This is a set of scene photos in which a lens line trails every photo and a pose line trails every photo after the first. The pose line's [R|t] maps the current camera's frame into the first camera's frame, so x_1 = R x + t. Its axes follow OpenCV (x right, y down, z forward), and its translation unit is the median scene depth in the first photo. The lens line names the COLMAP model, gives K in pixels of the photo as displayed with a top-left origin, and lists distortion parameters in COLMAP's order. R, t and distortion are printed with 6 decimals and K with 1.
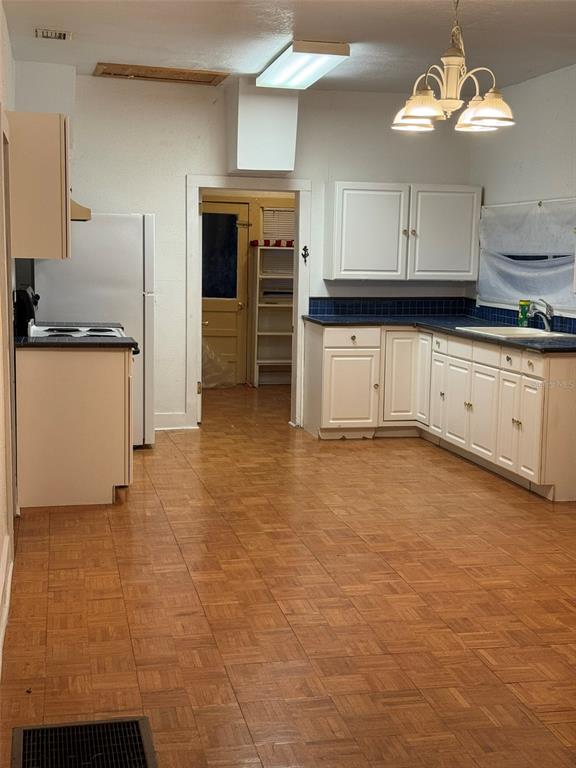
lens RADIAL K [[1077.5, 0, 287.3], [0, 1077.5, 386.0], [0, 0, 1]] dist [0.152946, 0.000000]
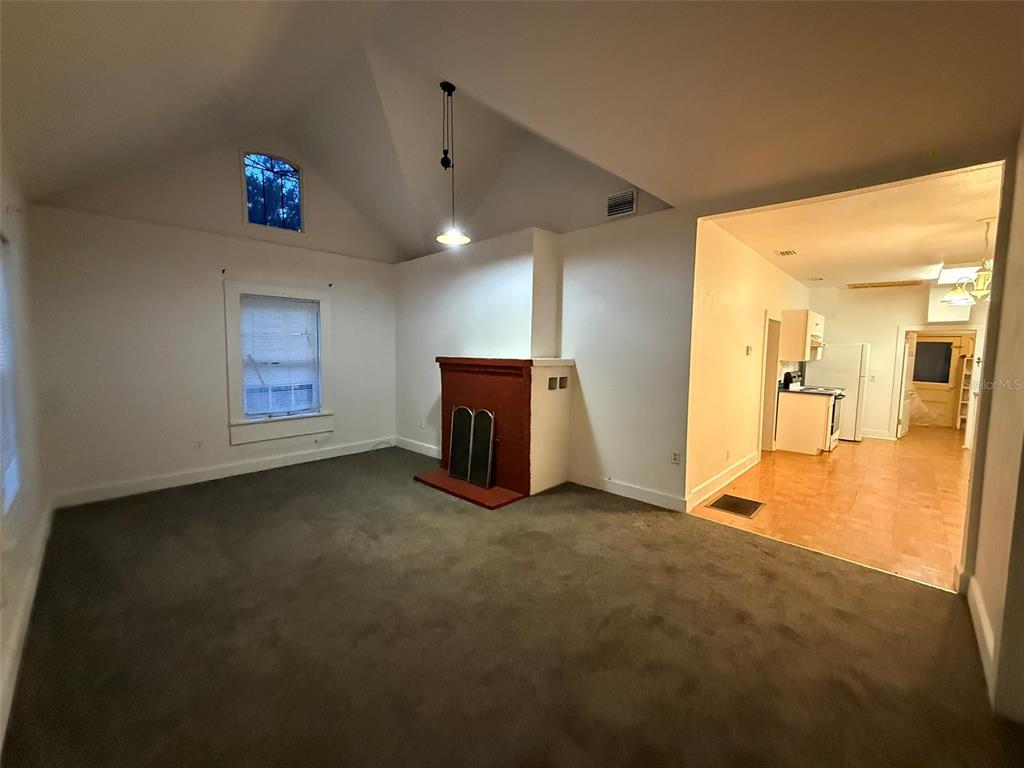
lens RADIAL K [[413.0, 0, 511.3], [0, 413.0, 382.1], [0, 0, 1]] dist [0.002476, -0.000808]
pose [[0.559852, 0.057450, -0.826598, 0.162697], [-0.114818, 0.993348, -0.008726, 0.019241], [0.820599, 0.099793, 0.562724, -0.116922]]
